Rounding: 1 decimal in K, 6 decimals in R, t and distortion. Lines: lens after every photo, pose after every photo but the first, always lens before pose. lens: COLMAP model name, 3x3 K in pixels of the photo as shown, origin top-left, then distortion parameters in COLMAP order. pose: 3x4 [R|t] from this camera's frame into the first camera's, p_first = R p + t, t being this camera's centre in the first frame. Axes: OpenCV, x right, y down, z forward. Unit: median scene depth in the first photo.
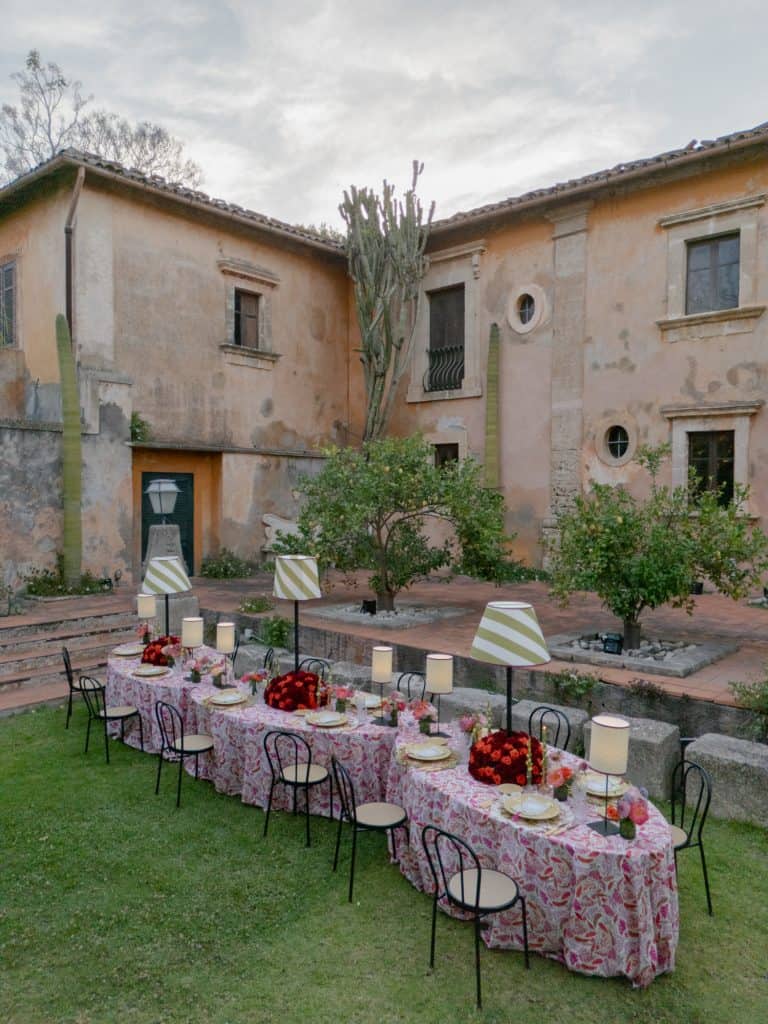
lens RADIAL K [[775.7, 0, 384.5], [0, 775.7, 505.8], [0, 0, 1]] dist [0.044392, -0.018490]
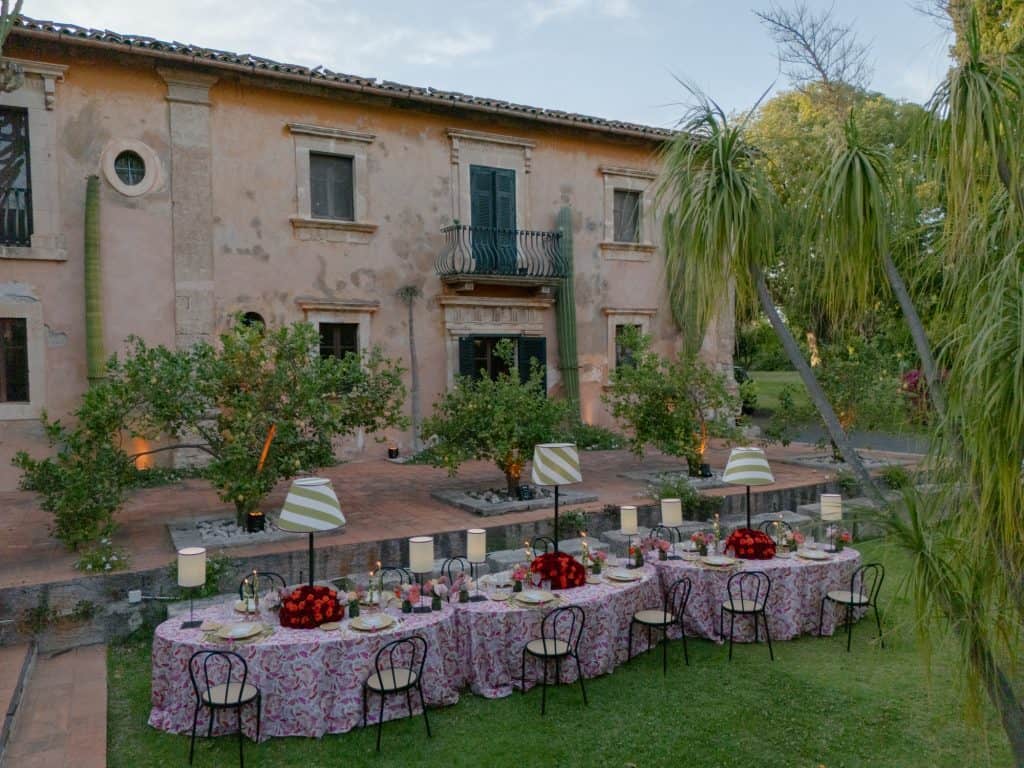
lens RADIAL K [[775.7, 0, 511.8], [0, 775.7, 383.4], [0, 0, 1]] dist [0.044392, -0.018490]
pose [[0.347613, -0.031013, 0.937125, -0.549335], [0.030952, 0.999288, 0.021589, -0.021756], [-0.937127, 0.021501, 0.348325, 0.339077]]
